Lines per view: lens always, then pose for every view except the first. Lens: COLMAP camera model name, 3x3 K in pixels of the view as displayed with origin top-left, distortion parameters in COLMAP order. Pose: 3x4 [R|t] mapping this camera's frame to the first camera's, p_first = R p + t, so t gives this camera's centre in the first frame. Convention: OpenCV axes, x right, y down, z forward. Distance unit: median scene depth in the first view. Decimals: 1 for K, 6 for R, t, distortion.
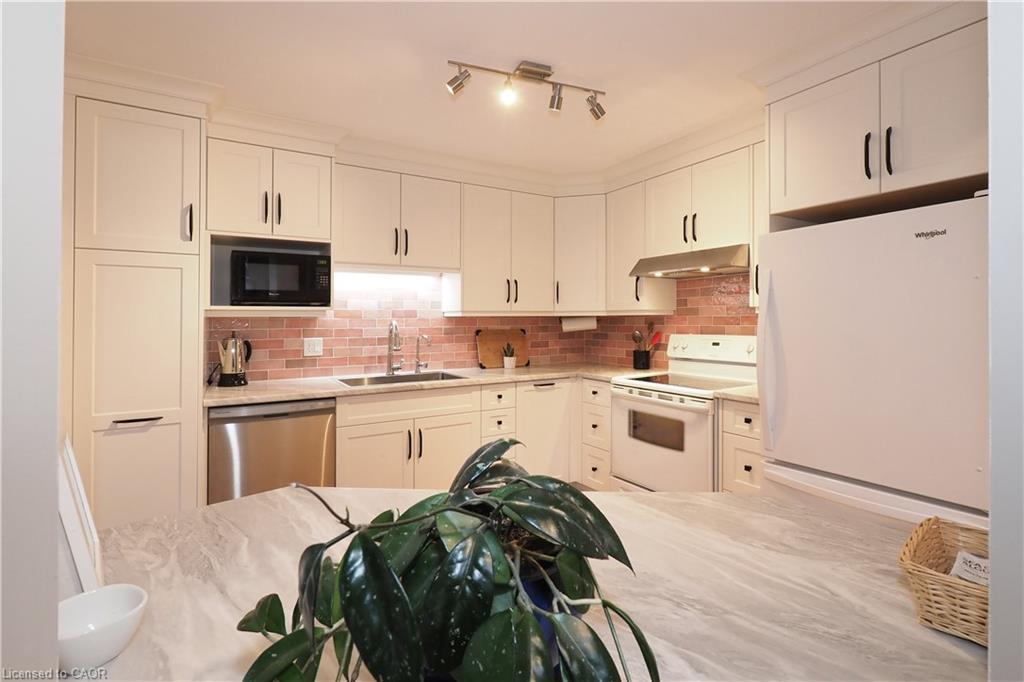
lens RADIAL K [[471.8, 0, 498.6], [0, 471.8, 321.4], [0, 0, 1]] dist [-0.000320, -0.000048]
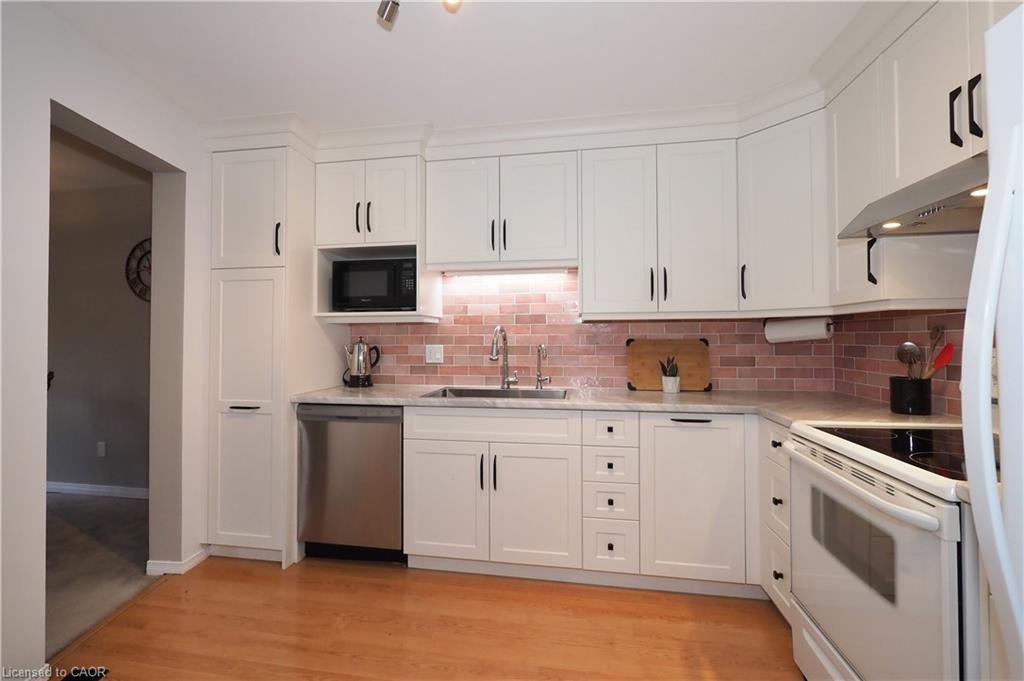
lens RADIAL K [[463.0, 0, 487.0], [0, 463.0, 333.2], [0, 0, 1]] dist [0.002109, 0.000395]
pose [[0.757745, -0.002874, -0.652544, 0.319689], [-0.001576, 0.999979, -0.006234, 0.016586], [0.652548, 0.005752, 0.757725, 0.336479]]
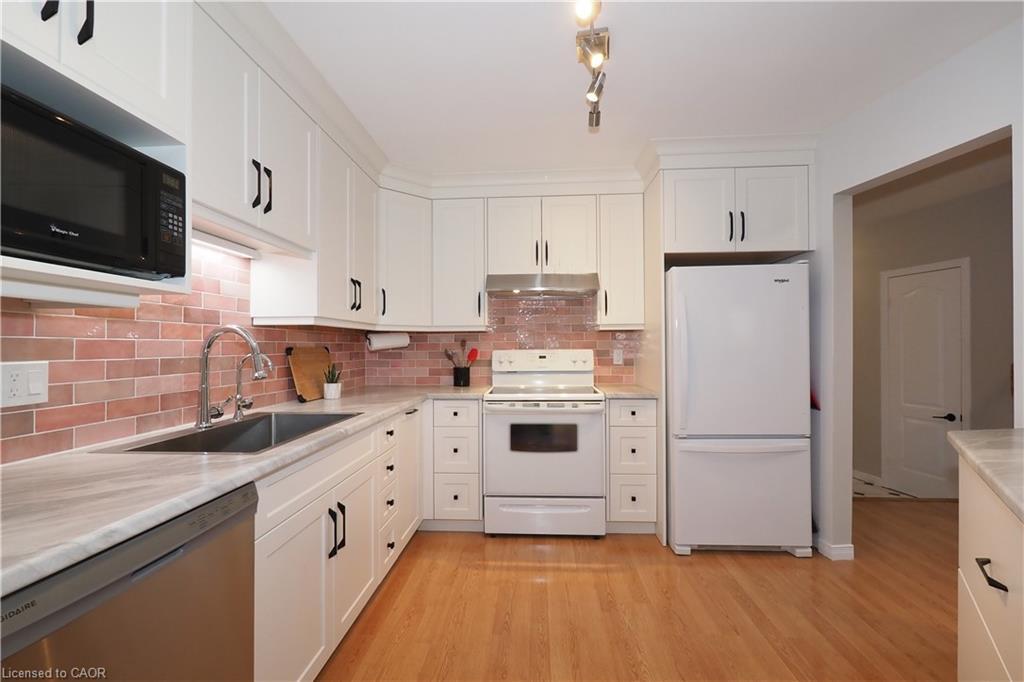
lens RADIAL K [[444.5, 0, 513.3], [0, 444.5, 354.2], [0, 0, 1]] dist [-0.004122, -0.000275]
pose [[0.557702, -0.013043, 0.829939, -0.469719], [0.005750, 0.999913, 0.011851, 0.026819], [-0.830021, -0.001837, 0.557728, 0.441503]]
